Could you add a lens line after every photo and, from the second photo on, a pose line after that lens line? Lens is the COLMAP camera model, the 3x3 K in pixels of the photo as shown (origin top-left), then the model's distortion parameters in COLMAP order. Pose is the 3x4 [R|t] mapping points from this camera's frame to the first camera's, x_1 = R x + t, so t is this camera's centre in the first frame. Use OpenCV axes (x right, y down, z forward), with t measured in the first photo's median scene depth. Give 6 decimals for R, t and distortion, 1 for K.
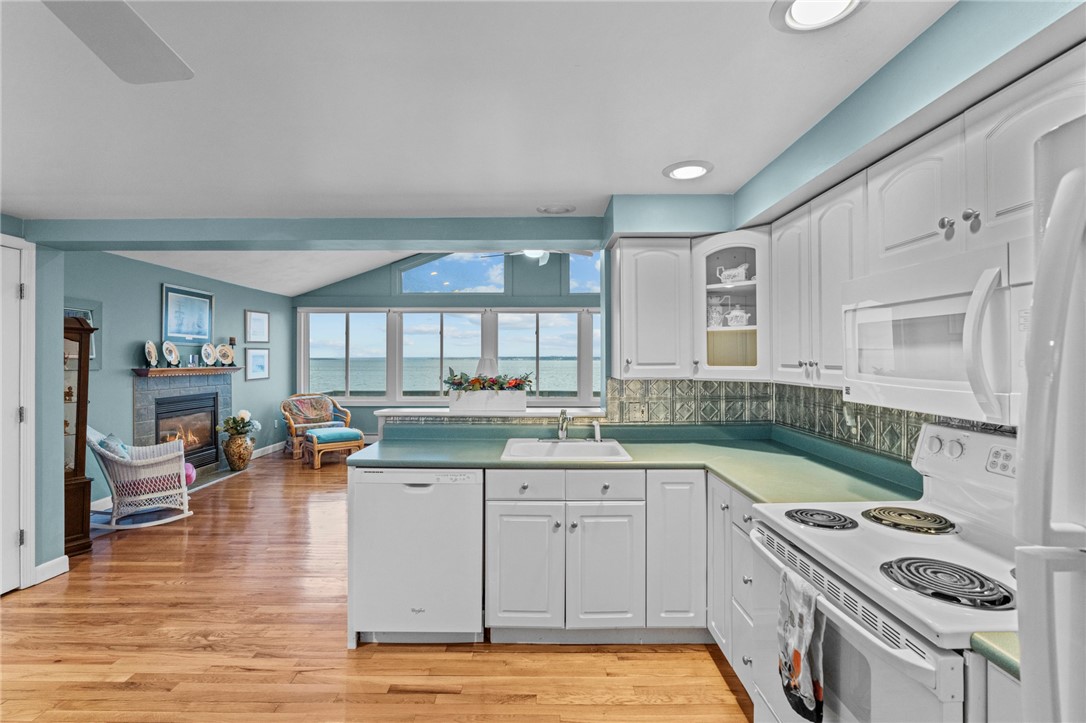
lens RADIAL K [[486.7, 0, 539.0], [0, 486.7, 357.8], [0, 0, 1]] dist [-0.012334, 0.004058]
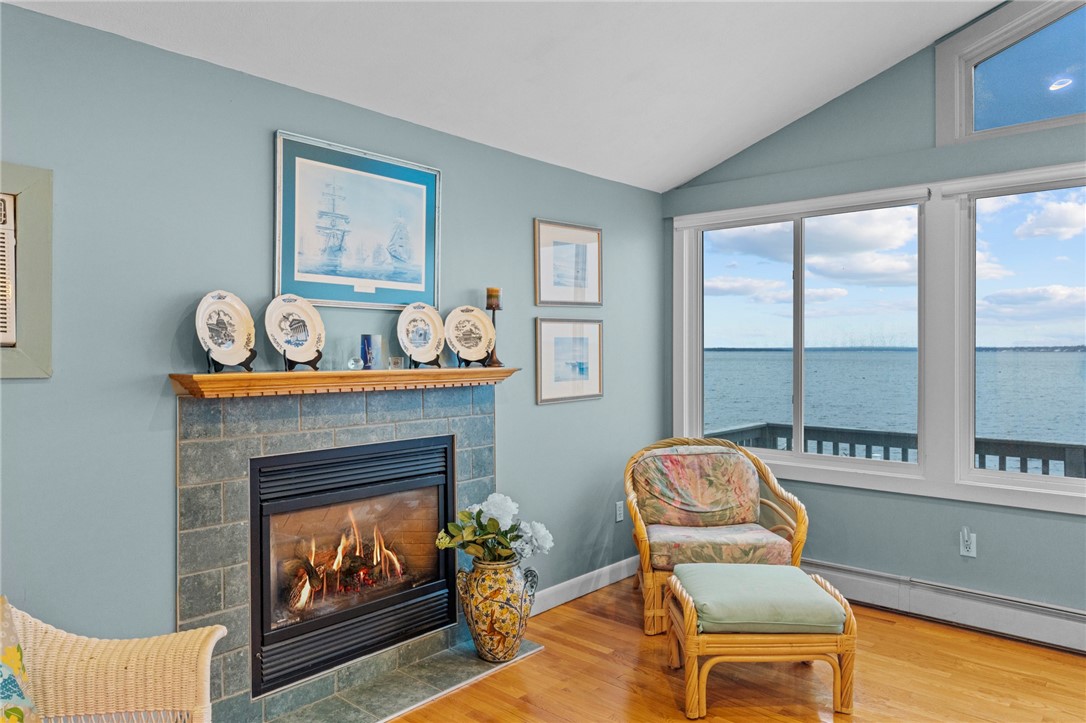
lens RADIAL K [[735.7, 0, 548.0], [0, 735.7, 346.9], [0, 0, 1]] dist [-0.001568, 0.002002]
pose [[0.759871, -0.001894, -0.650072, -0.284621], [0.000798, 0.999998, -0.001980, 0.004696], [0.650074, 0.000986, 0.759870, 0.731855]]
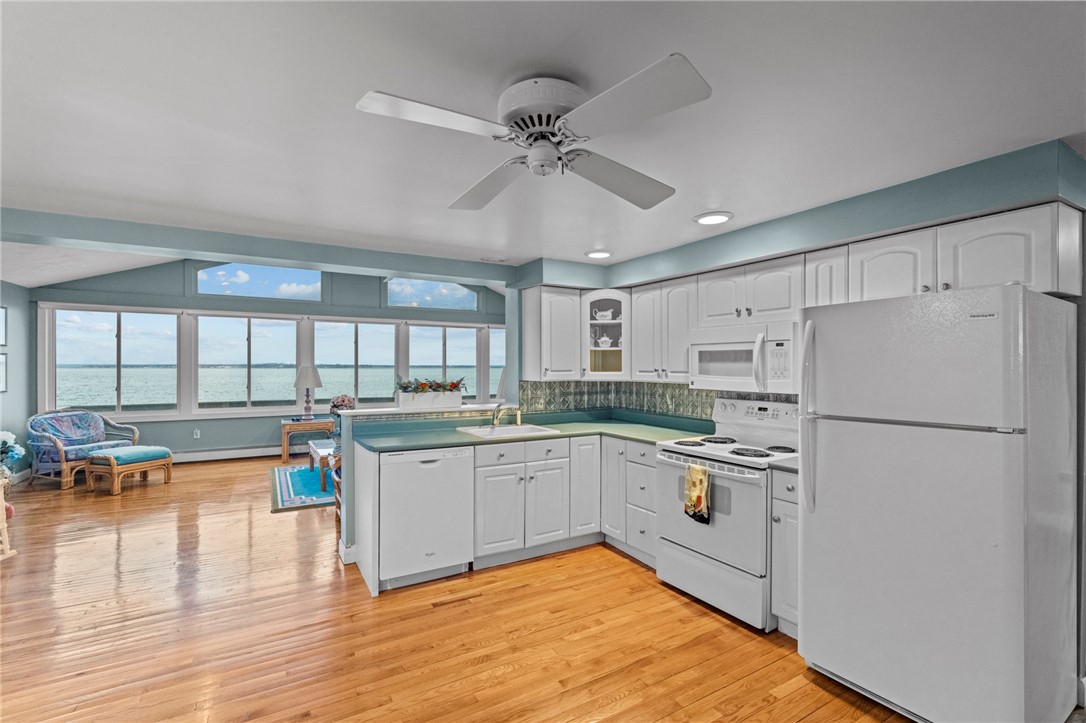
lens RADIAL K [[486.7, 0, 535.6], [0, 486.7, 369.3], [0, 0, 1]] dist [-0.012334, 0.004058]
pose [[0.863797, -0.001589, 0.503837, -0.299633], [-0.002191, 0.999974, 0.006909, -0.001332], [-0.503835, -0.007072, 0.863771, -0.137166]]
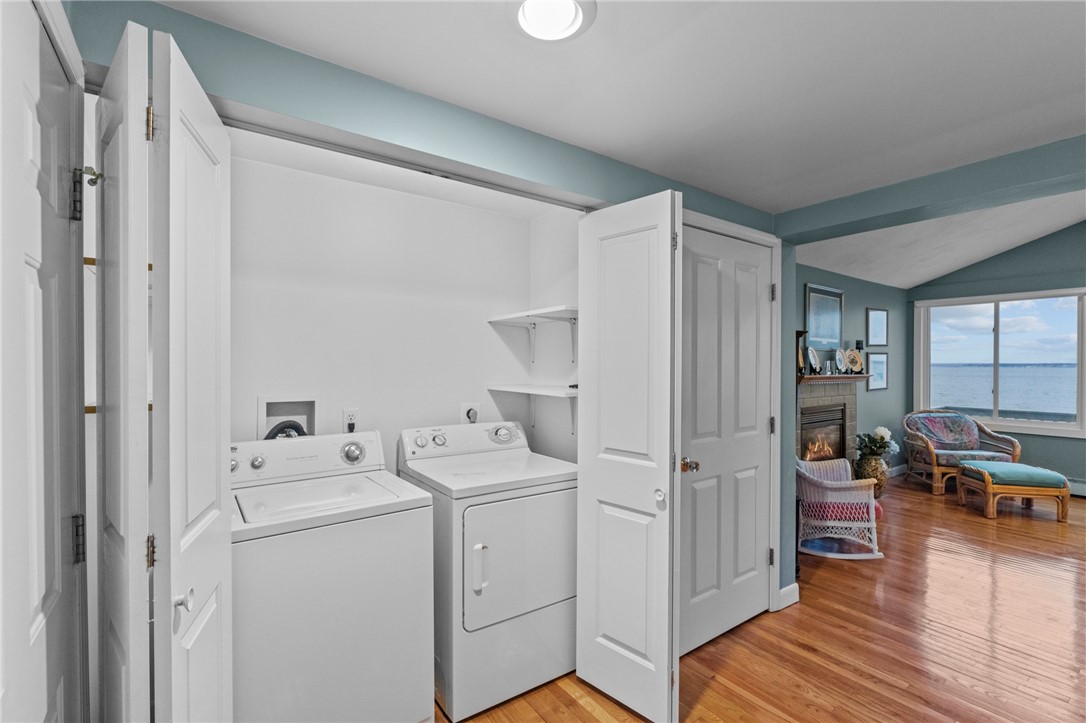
lens RADIAL K [[486.7, 0, 547.6], [0, 486.7, 364.3], [0, 0, 1]] dist [-0.012334, 0.004058]
pose [[0.594296, 0.001735, -0.804245, -0.331432], [-0.001012, 0.999998, 0.001410, -0.000343], [0.804246, -0.000024, 0.594296, 0.054942]]
